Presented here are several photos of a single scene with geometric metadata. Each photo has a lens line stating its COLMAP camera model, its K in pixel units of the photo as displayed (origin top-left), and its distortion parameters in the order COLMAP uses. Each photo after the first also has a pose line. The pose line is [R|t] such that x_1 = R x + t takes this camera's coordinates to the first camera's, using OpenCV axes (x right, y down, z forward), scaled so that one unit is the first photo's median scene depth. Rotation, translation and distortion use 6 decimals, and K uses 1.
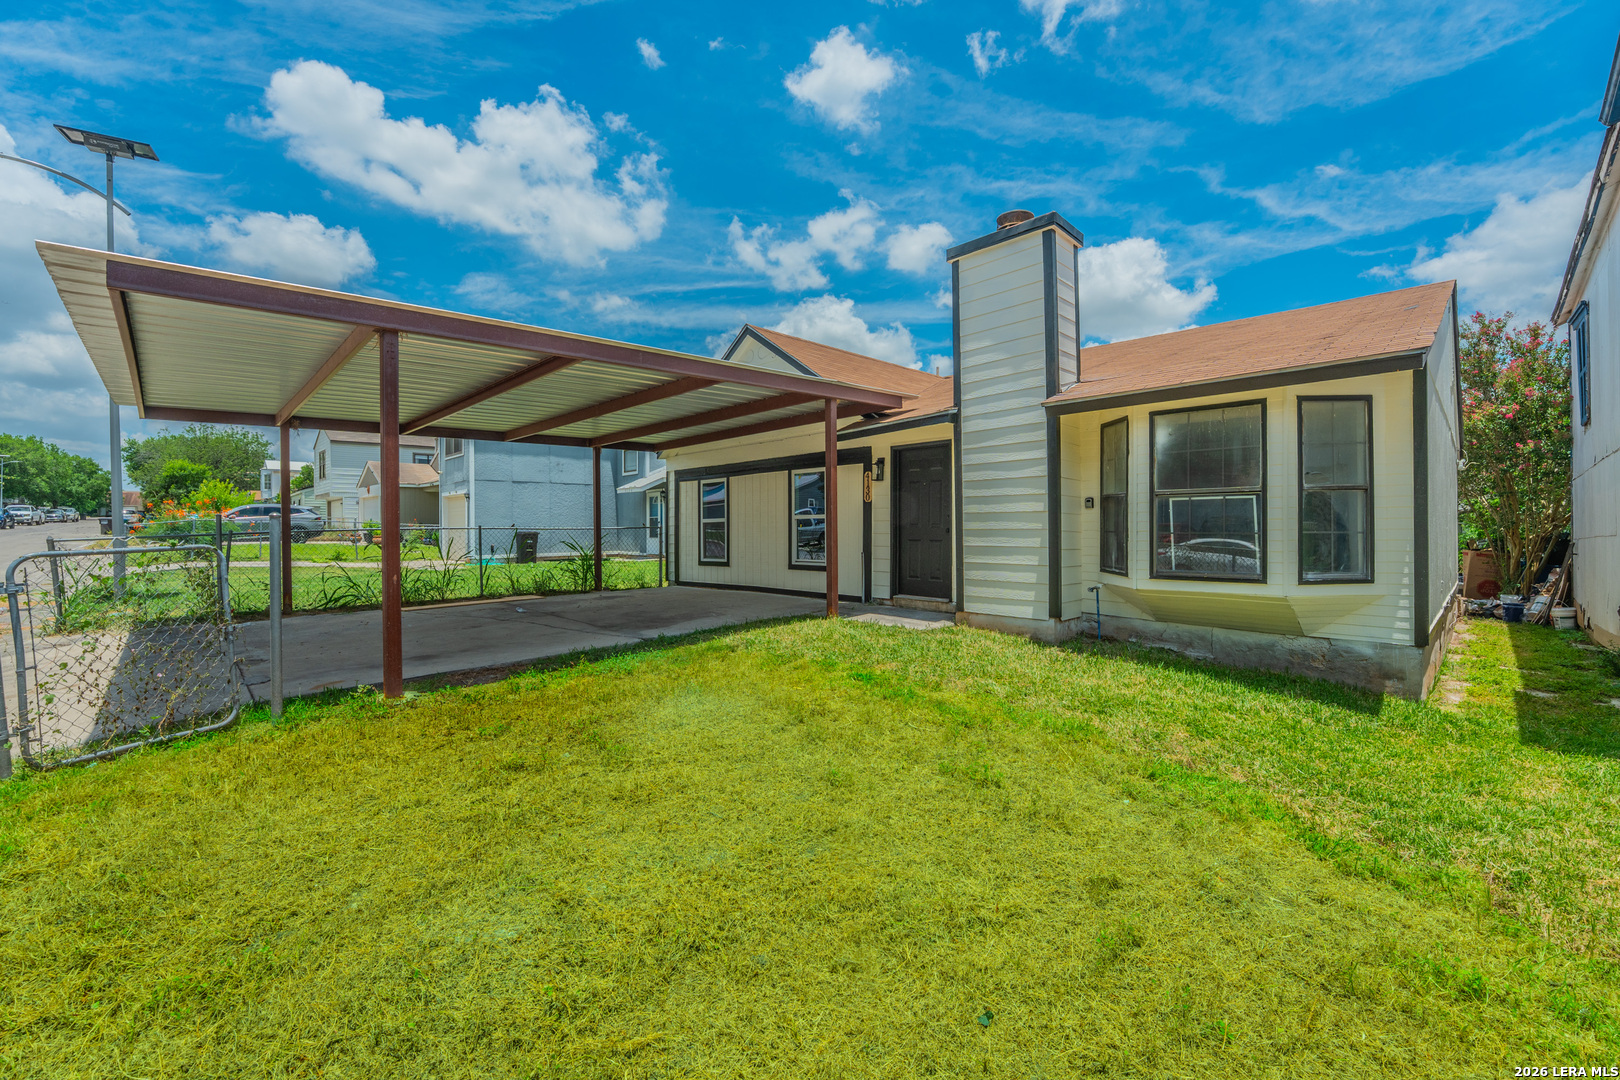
lens RADIAL K [[670.0, 0, 810.0], [0, 670.0, 540.0], [0, 0, 1]] dist [-0.002164, -0.000446]
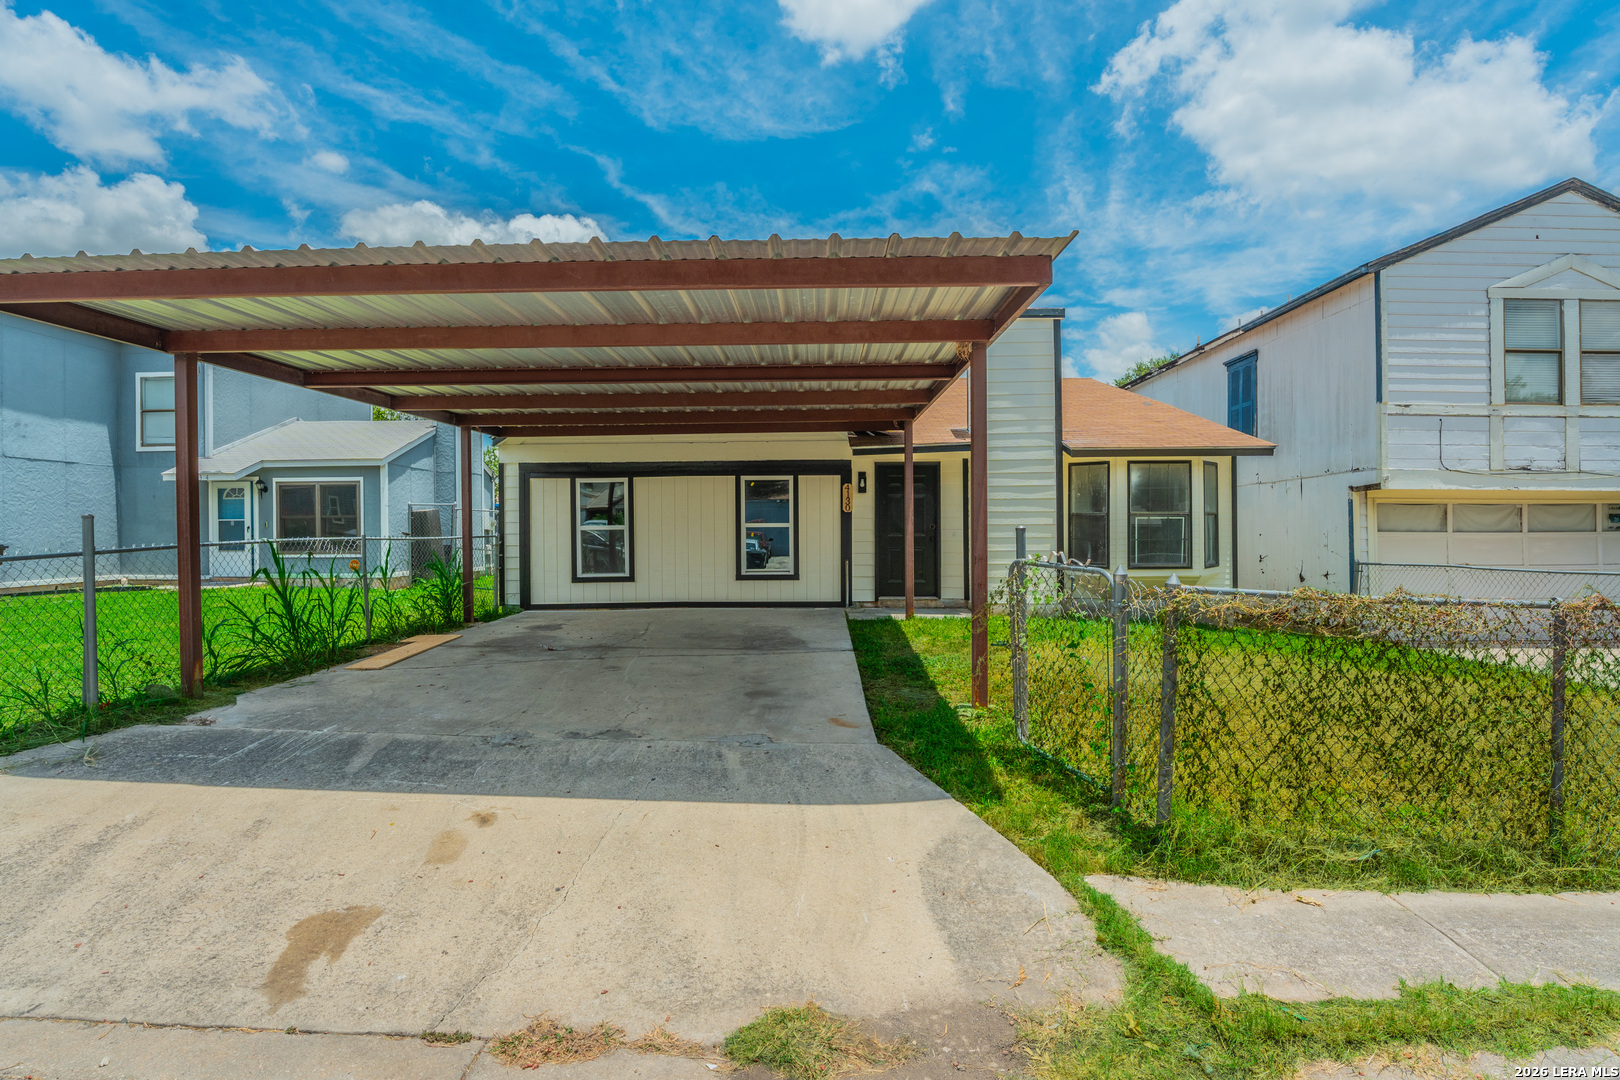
lens RADIAL K [[809.0, 0, 810.0], [0, 809.0, 540.0], [0, 0, 1]] dist [-0.001584, -0.000242]
pose [[0.712532, -0.000459, 0.701639, -0.856609], [0.013158, 0.999833, -0.012708, 0.003134], [-0.701516, 0.018287, 0.712419, 0.124872]]
